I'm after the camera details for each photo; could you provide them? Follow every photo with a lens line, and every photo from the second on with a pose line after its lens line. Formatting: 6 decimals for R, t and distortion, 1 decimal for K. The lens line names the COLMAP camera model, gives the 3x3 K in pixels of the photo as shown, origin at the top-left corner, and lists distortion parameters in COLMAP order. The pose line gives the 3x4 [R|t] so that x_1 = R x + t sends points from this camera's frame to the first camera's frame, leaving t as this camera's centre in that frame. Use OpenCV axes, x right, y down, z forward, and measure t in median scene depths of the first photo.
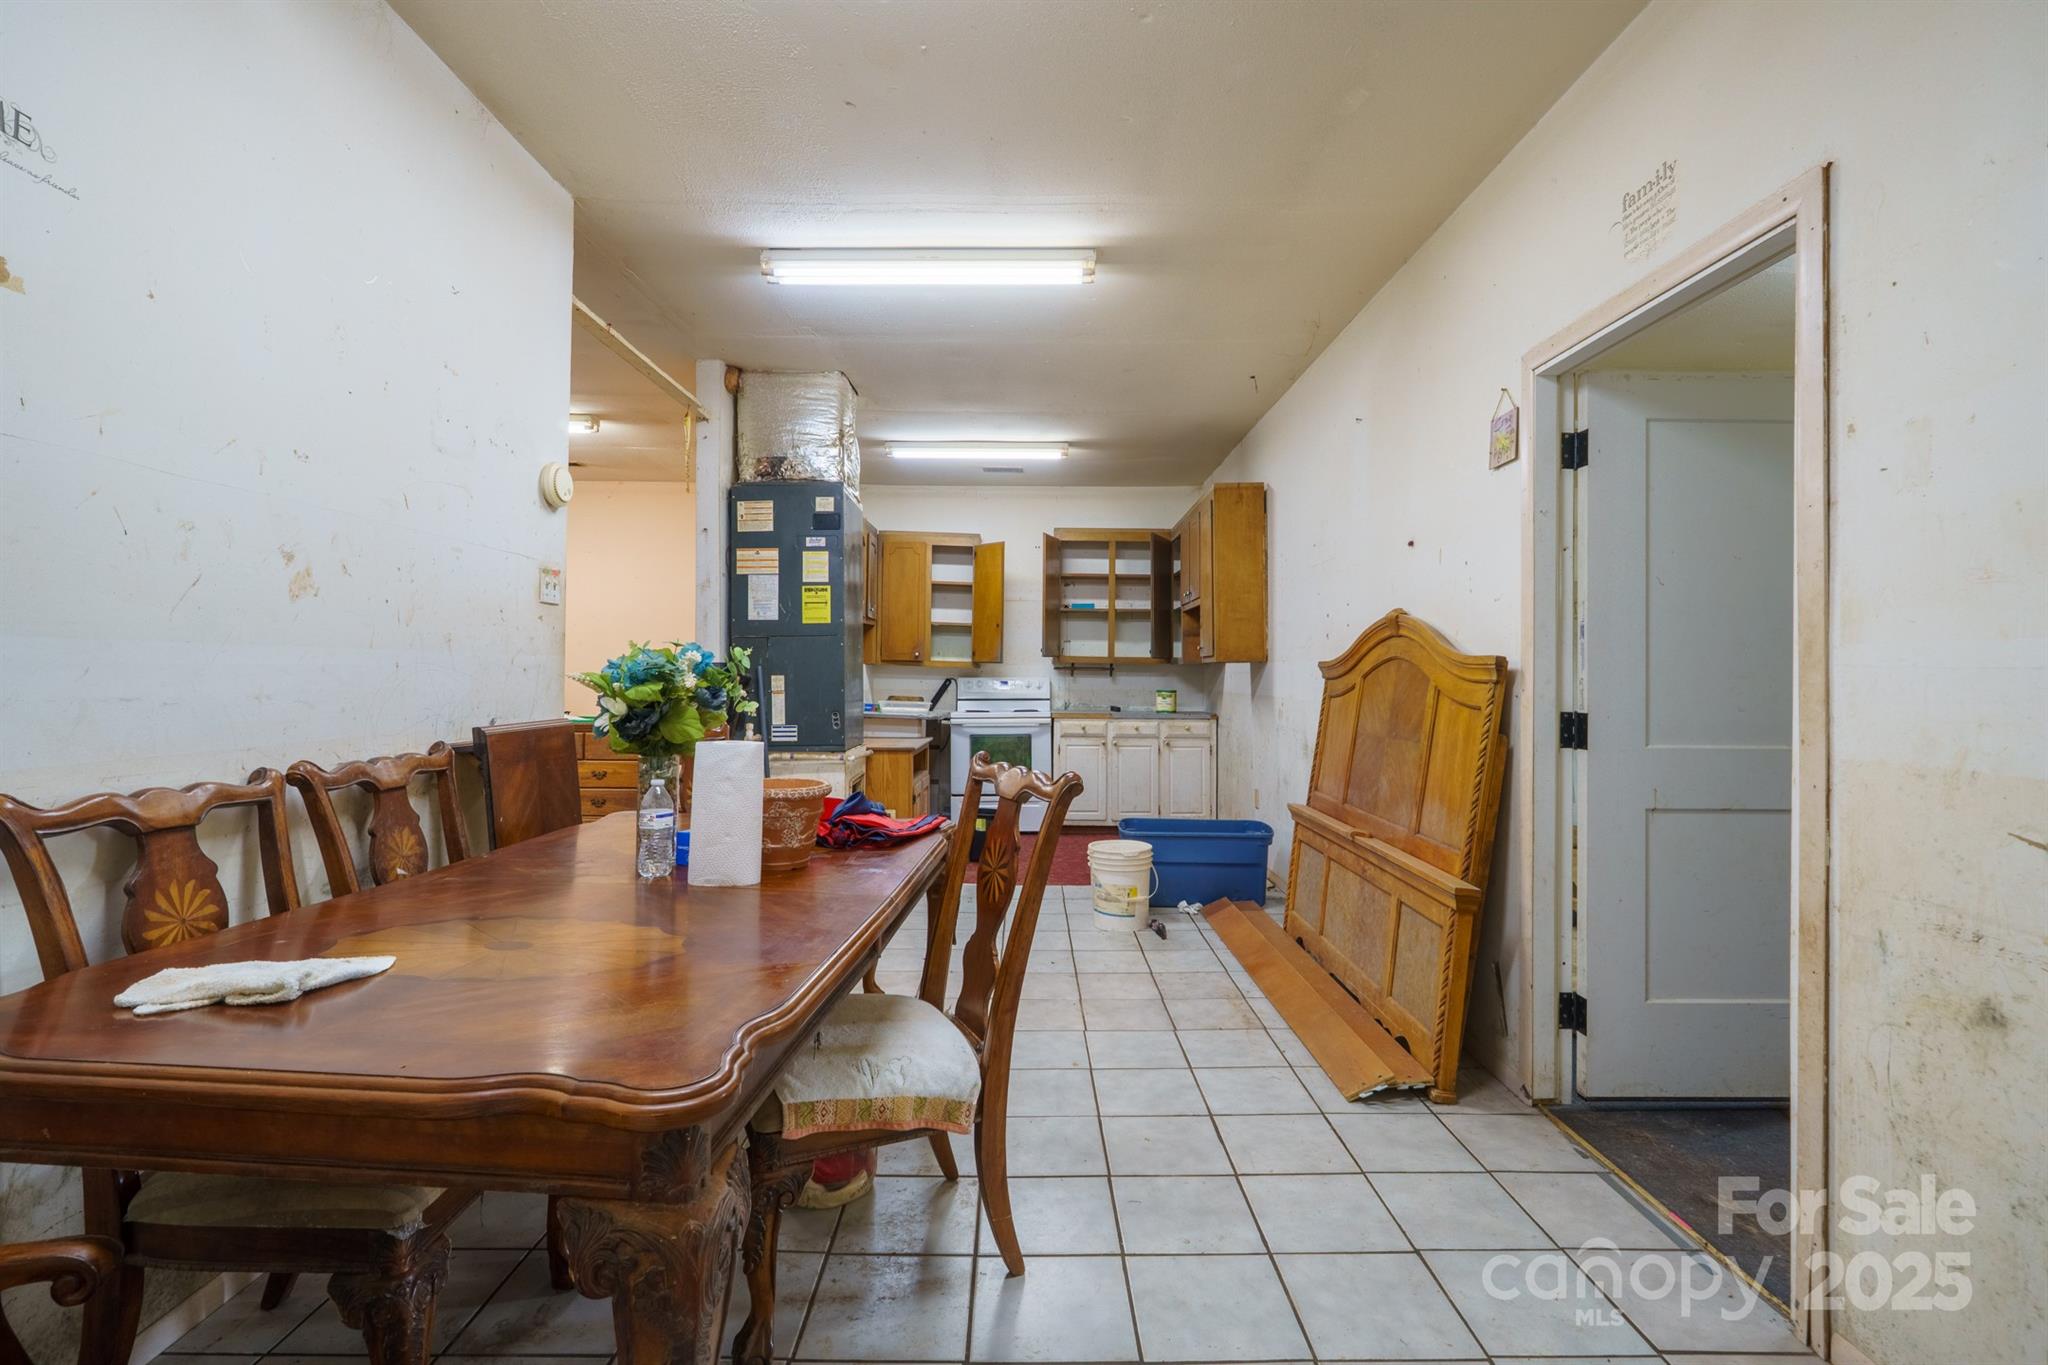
lens RADIAL K [[874.2, 0, 1022.9], [0, 874.2, 670.3], [0, 0, 1]] dist [-0.001312, -0.000308]
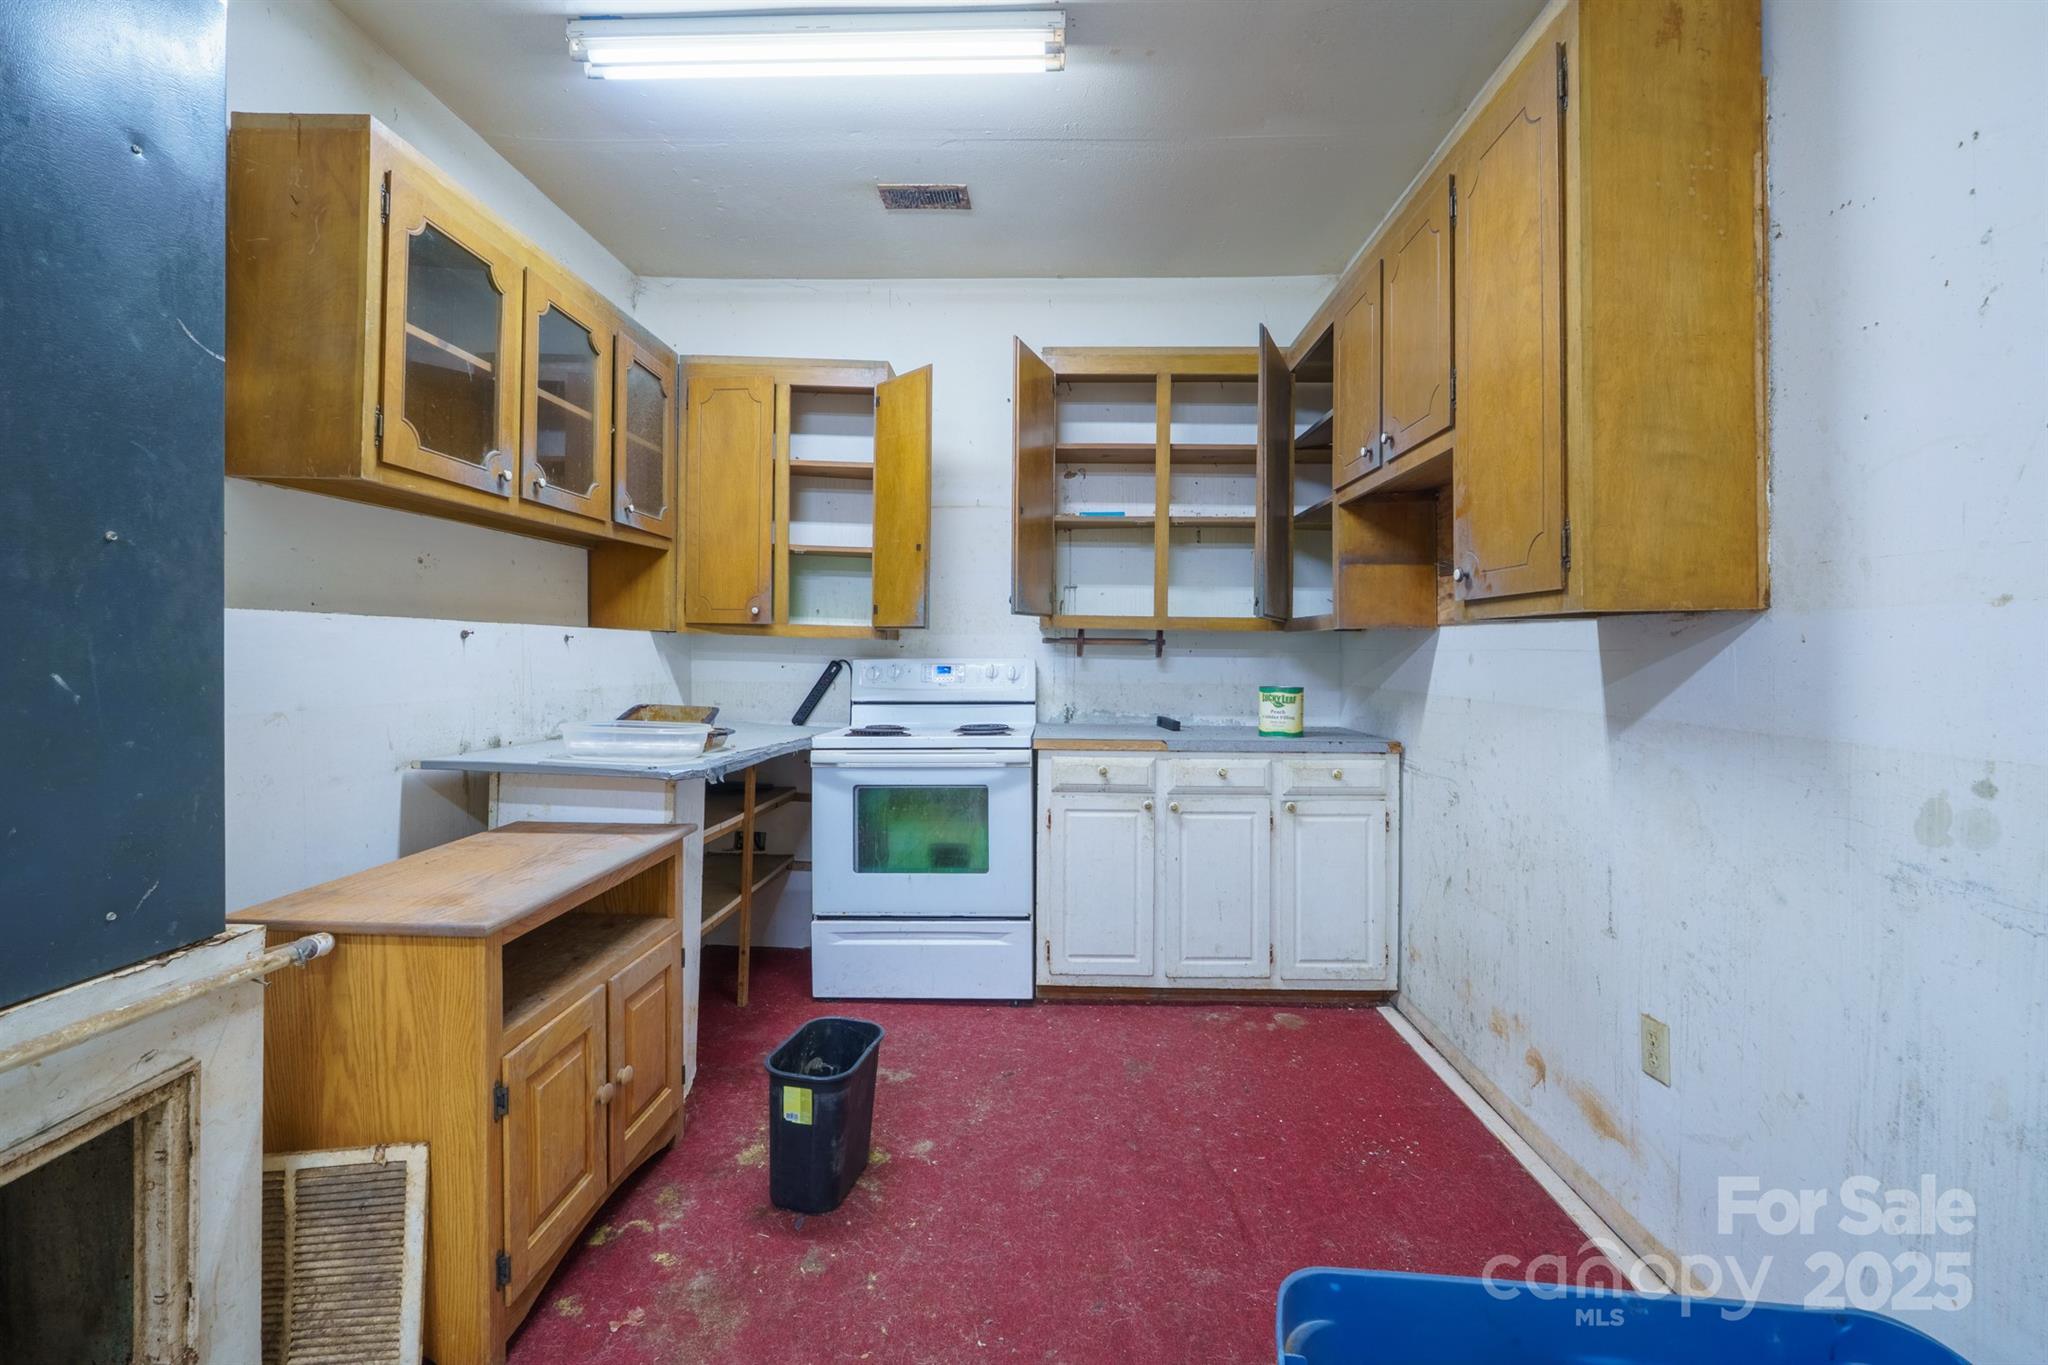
lens RADIAL K [[838.6, 0, 1014.7], [0, 838.6, 672.1], [0, 0, 1]] dist [-0.001234, -0.000259]
pose [[0.999523, 0.001344, -0.030866, 0.035026], [-0.000404, 0.999537, 0.030422, 0.001200], [0.030893, -0.030395, 0.999060, 0.538677]]
